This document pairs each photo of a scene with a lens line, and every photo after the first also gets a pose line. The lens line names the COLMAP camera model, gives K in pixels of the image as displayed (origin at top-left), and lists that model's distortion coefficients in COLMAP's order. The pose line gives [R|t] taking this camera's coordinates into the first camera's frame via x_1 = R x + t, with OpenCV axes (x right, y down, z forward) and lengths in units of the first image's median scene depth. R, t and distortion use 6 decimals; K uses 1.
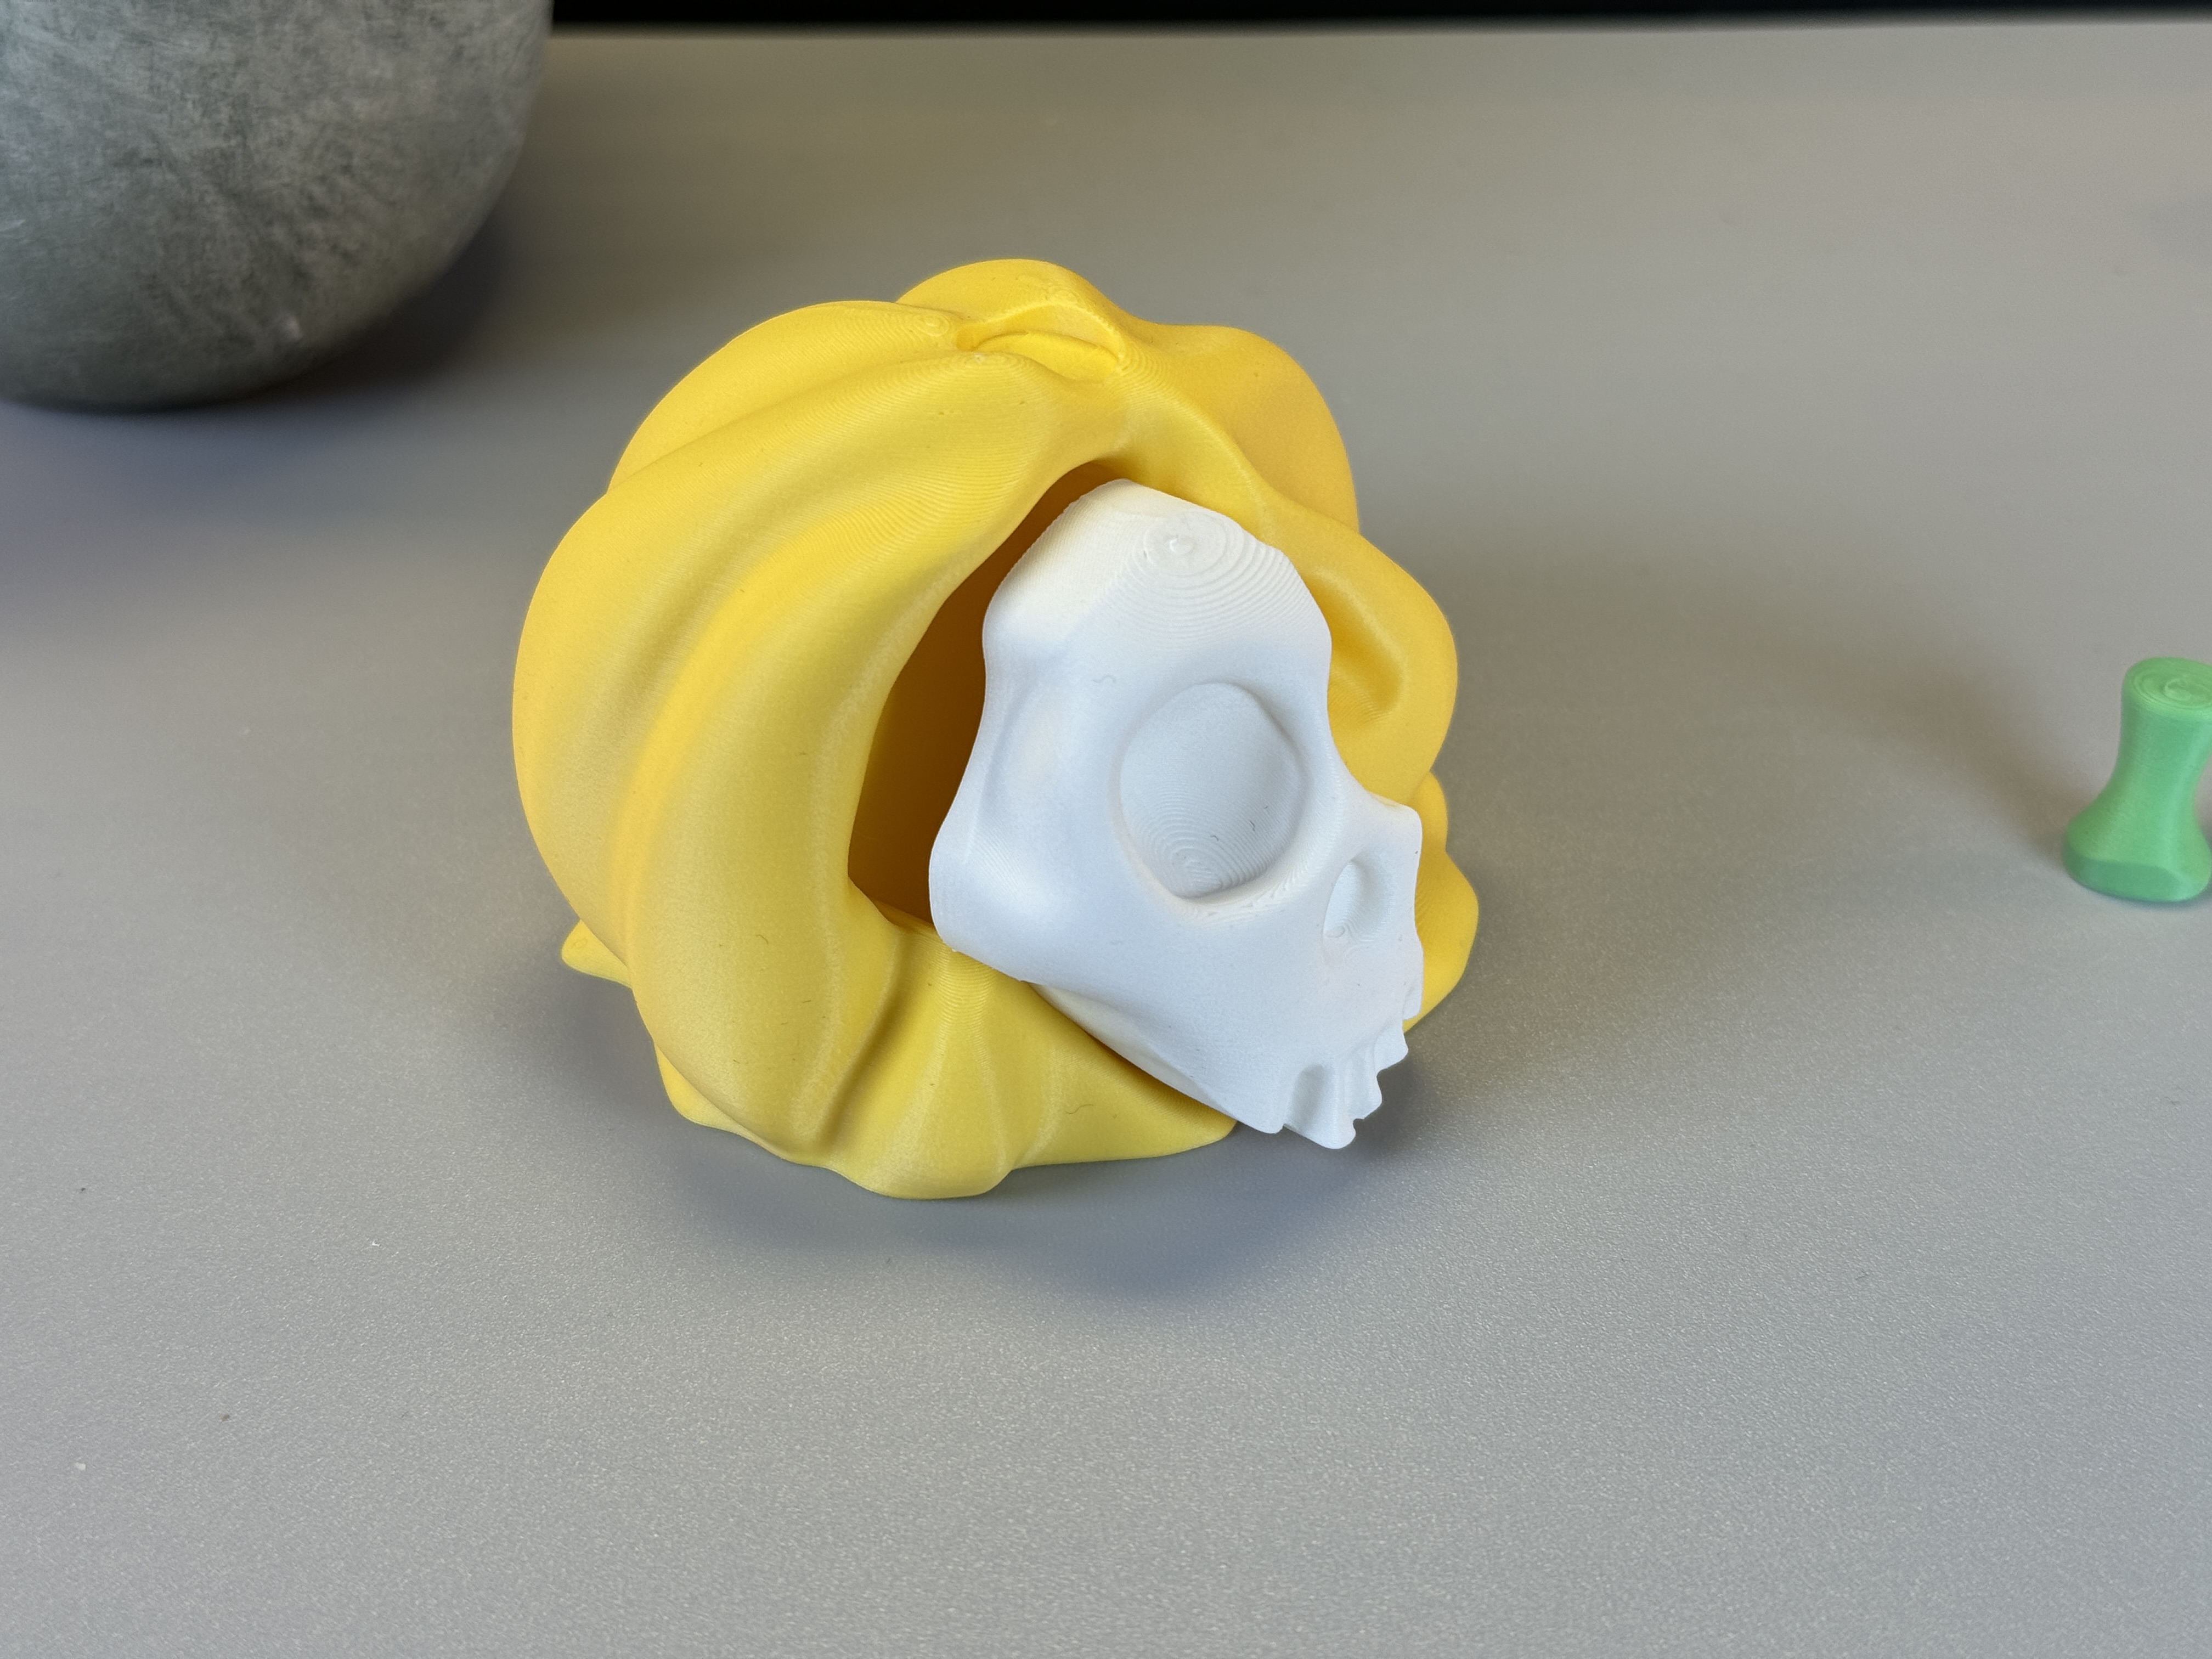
lens RADIAL K [[3080.0, 0, 1104.0], [0, 3080.0, 829.4], [0, 0, 1]] dist [-0.032443, 0.000000]
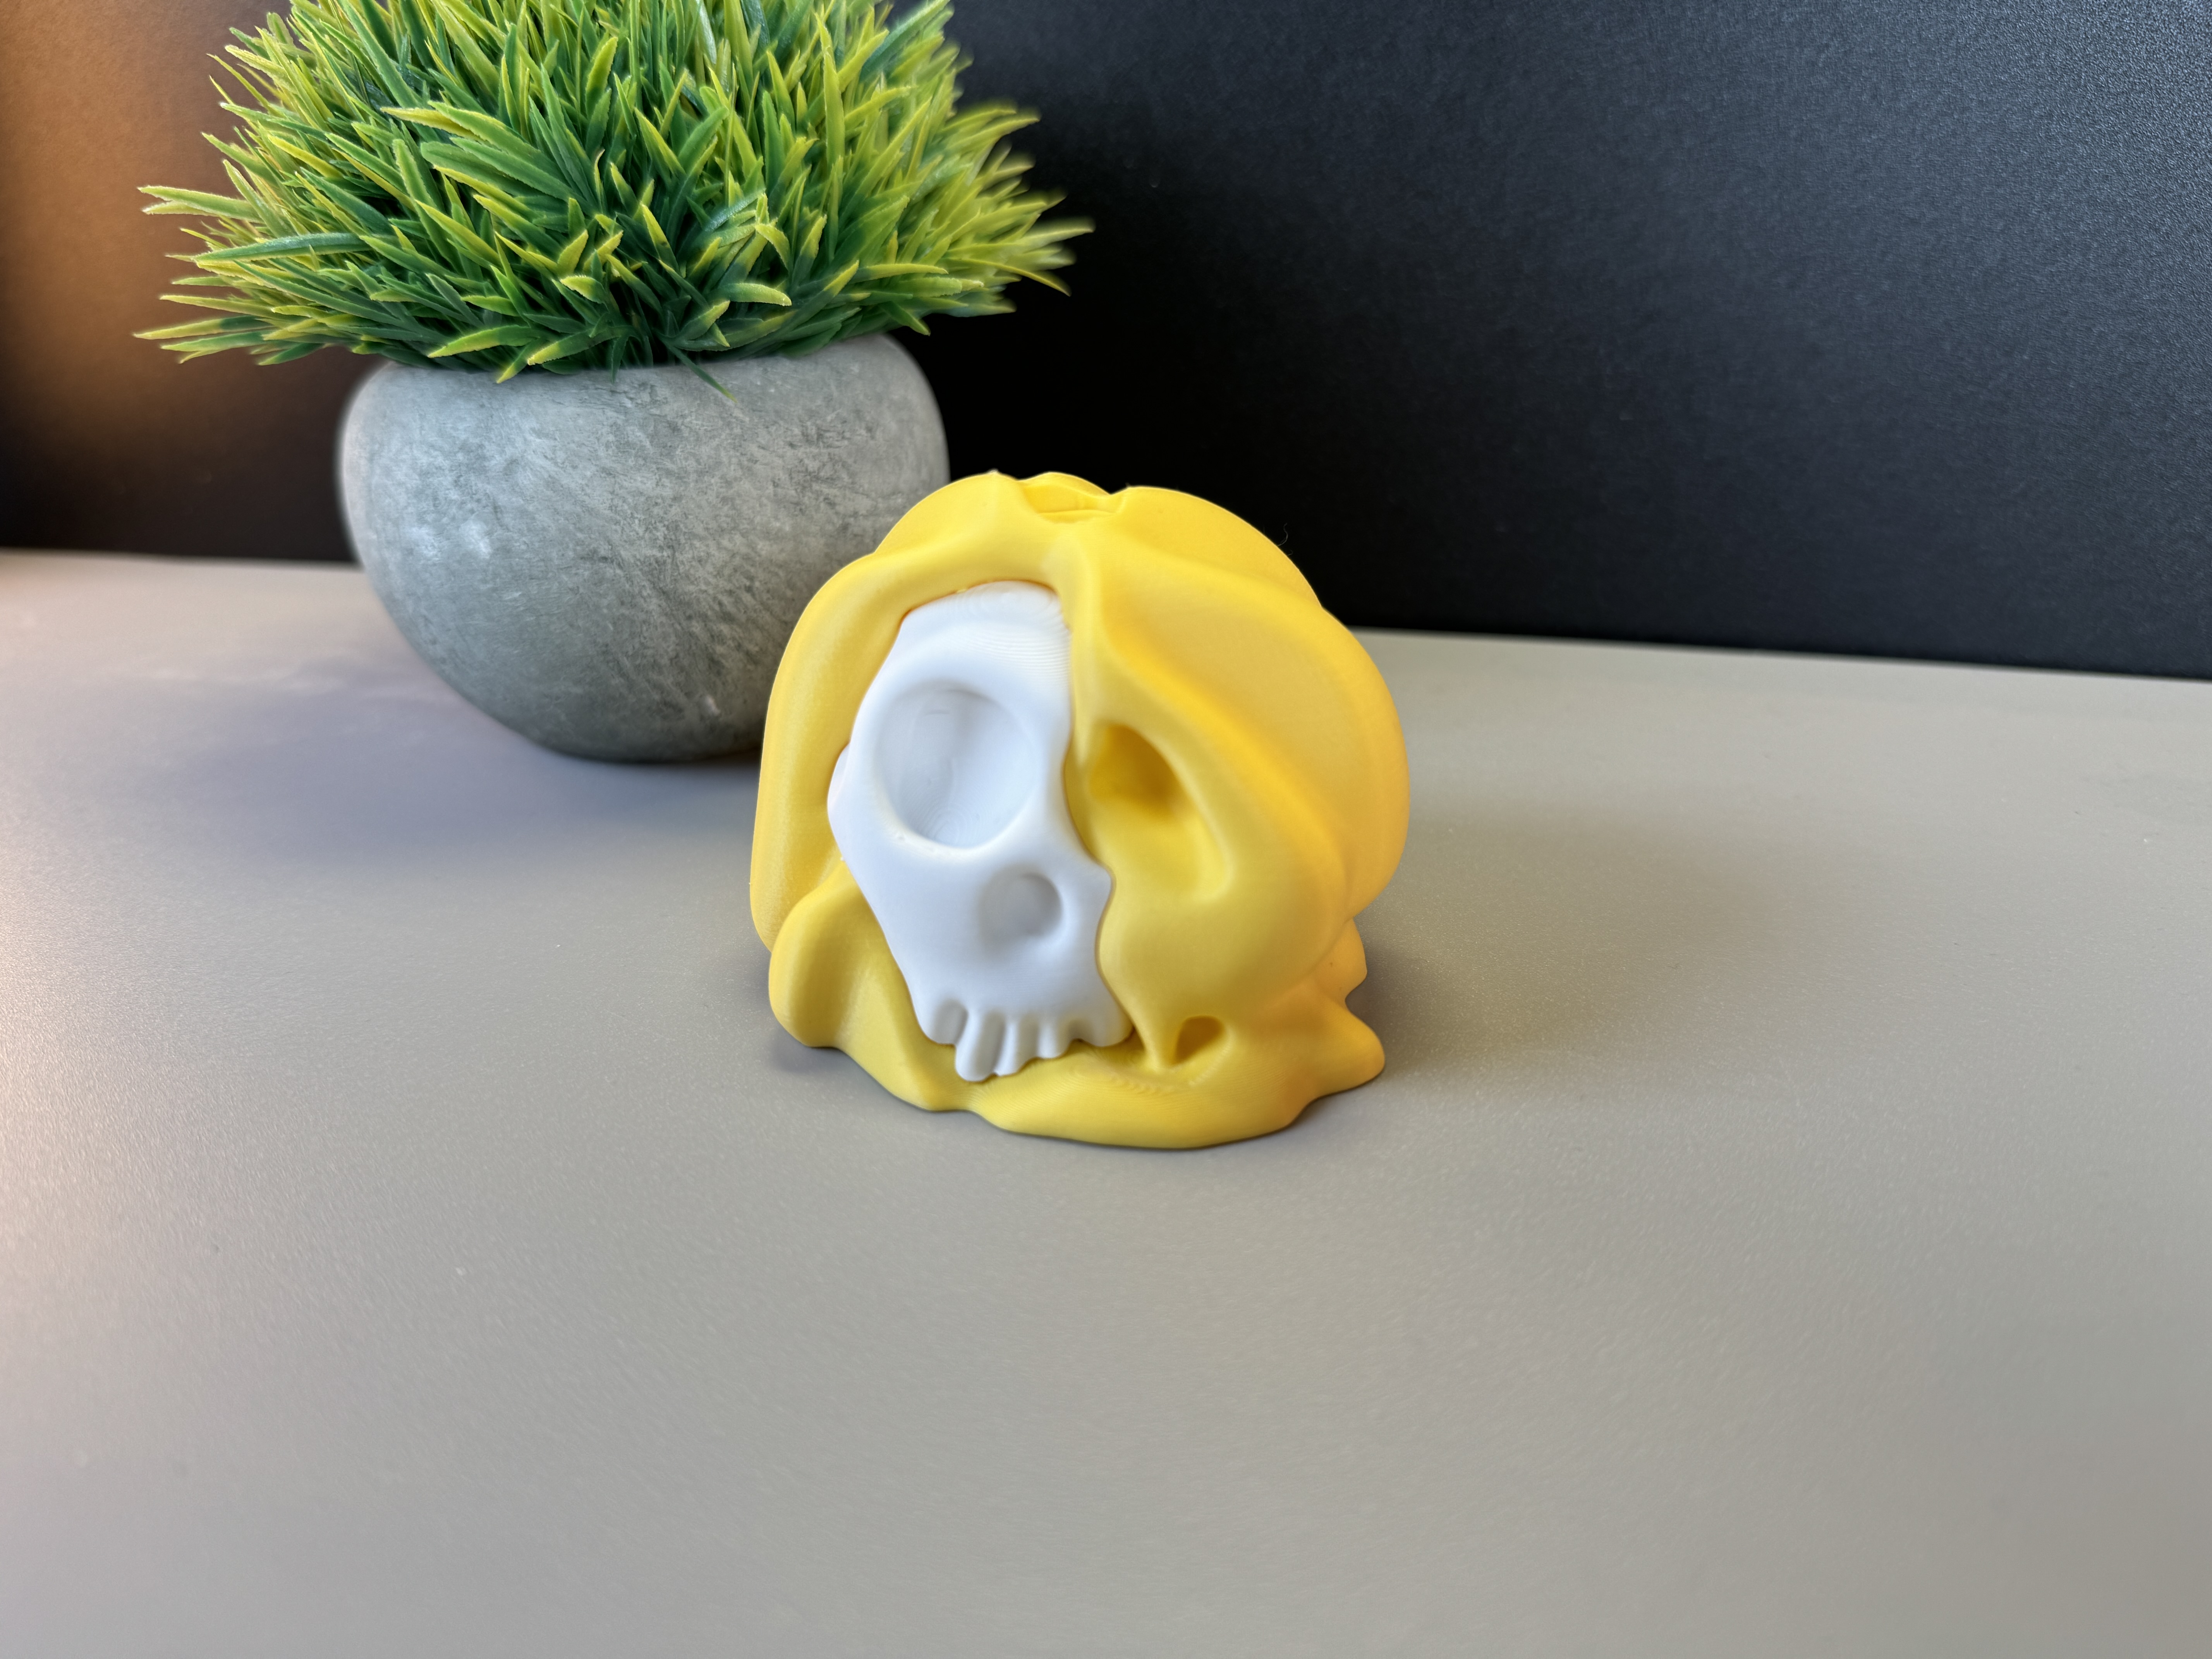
lens RADIAL K [[1596.0, 0, 1114.0], [0, 1596.0, 828.7], [0, 0, 1]] dist [-0.028631, -0.002195]
pose [[0.975465, 0.097638, -0.197319, 0.079936], [-0.142369, 0.963408, -0.227101, 0.039059], [0.167925, 0.249622, 0.953672, 0.352604]]
